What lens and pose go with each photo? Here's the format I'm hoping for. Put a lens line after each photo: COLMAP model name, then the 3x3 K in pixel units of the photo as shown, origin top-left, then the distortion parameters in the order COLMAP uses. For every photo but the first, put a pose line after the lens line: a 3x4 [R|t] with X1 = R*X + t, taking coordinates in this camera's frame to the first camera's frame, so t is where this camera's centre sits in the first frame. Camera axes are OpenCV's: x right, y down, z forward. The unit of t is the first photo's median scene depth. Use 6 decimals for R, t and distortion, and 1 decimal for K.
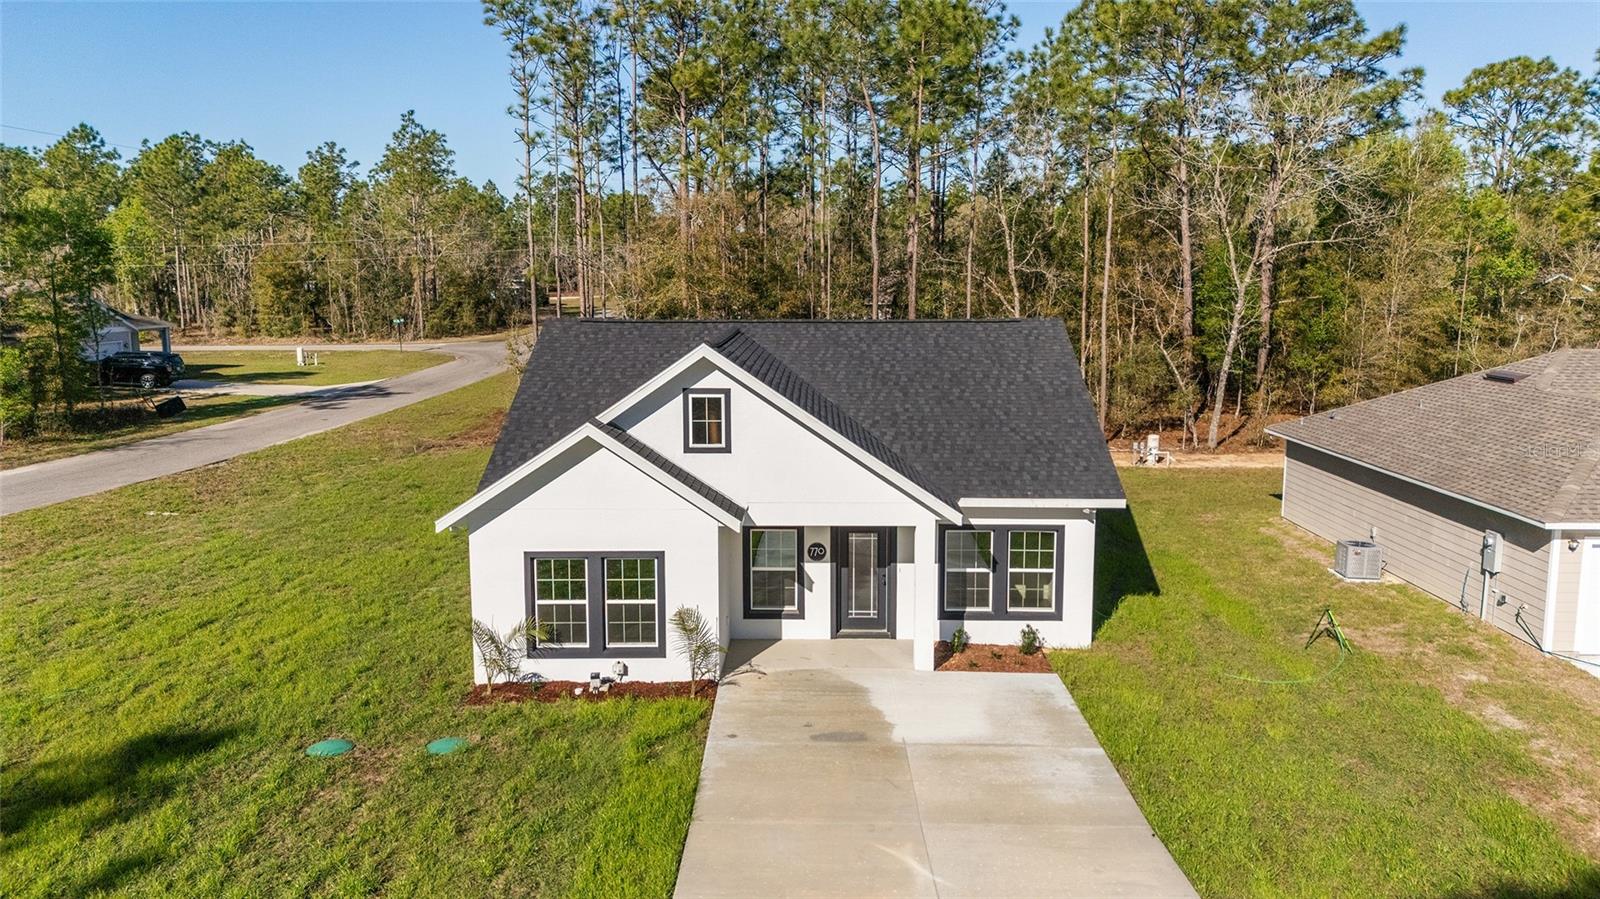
lens RADIAL K [[1125.2, 0, 800.0], [0, 1125.2, 449.5], [0, 0, 1]] dist [0.093116, -0.104187]
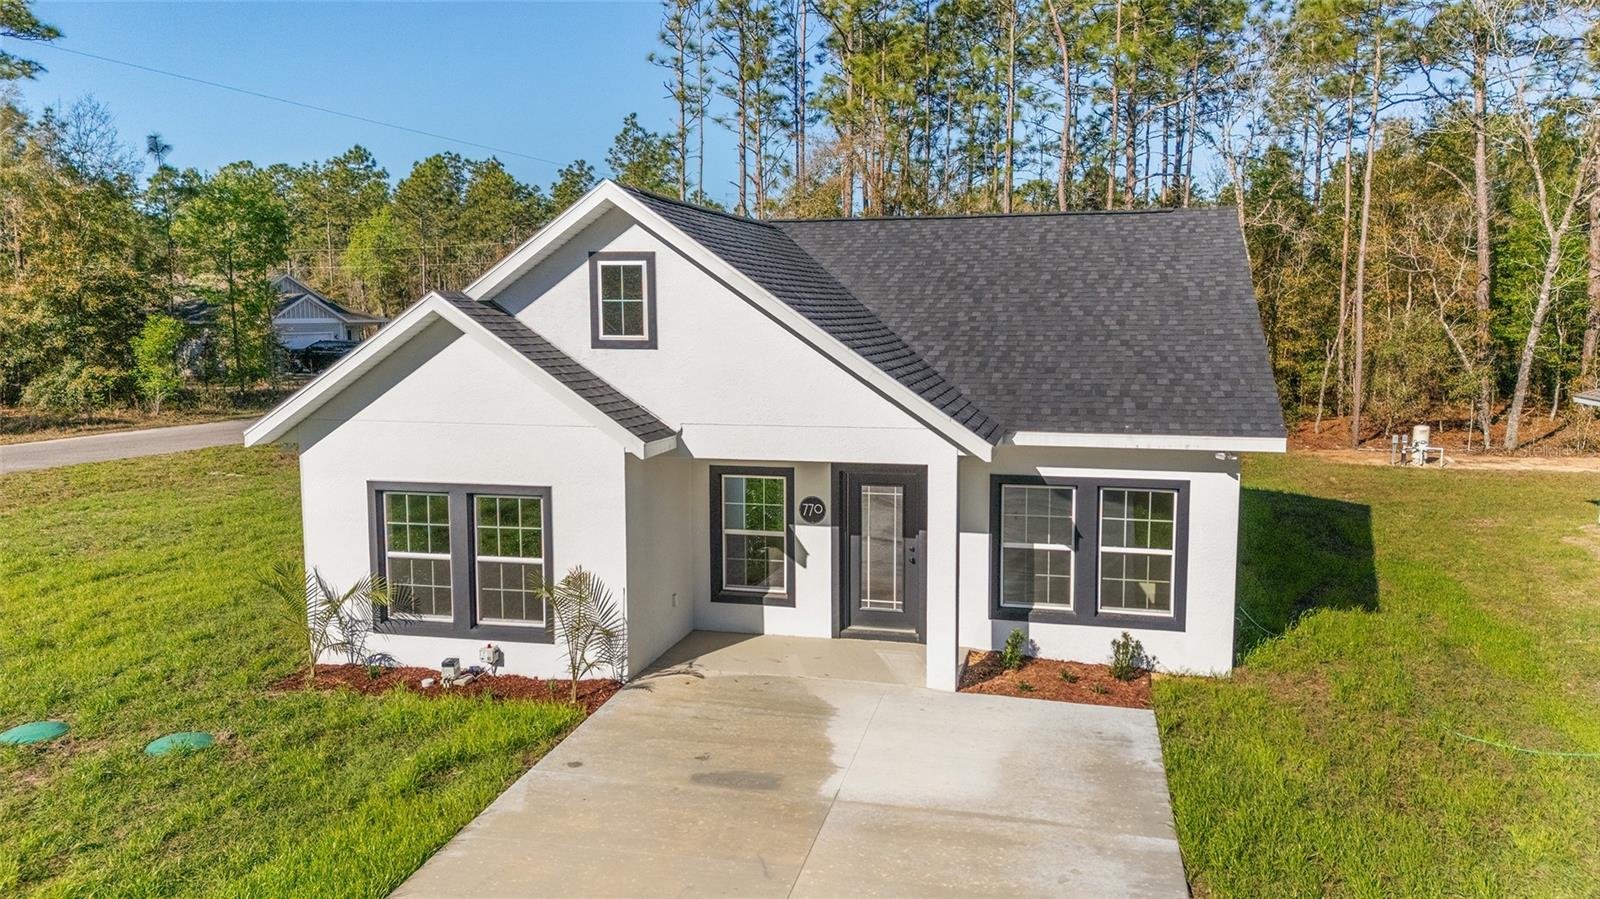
lens RADIAL K [[1151.8, 0, 800.0], [0, 1151.8, 449.5], [0, 0, 1]] dist [0.070075, -0.061540]
pose [[0.976045, 0.025817, -0.216032, 0.159412], [-0.030904, 0.999318, -0.020205, 0.068687], [0.215363, 0.026398, 0.976177, 0.309412]]
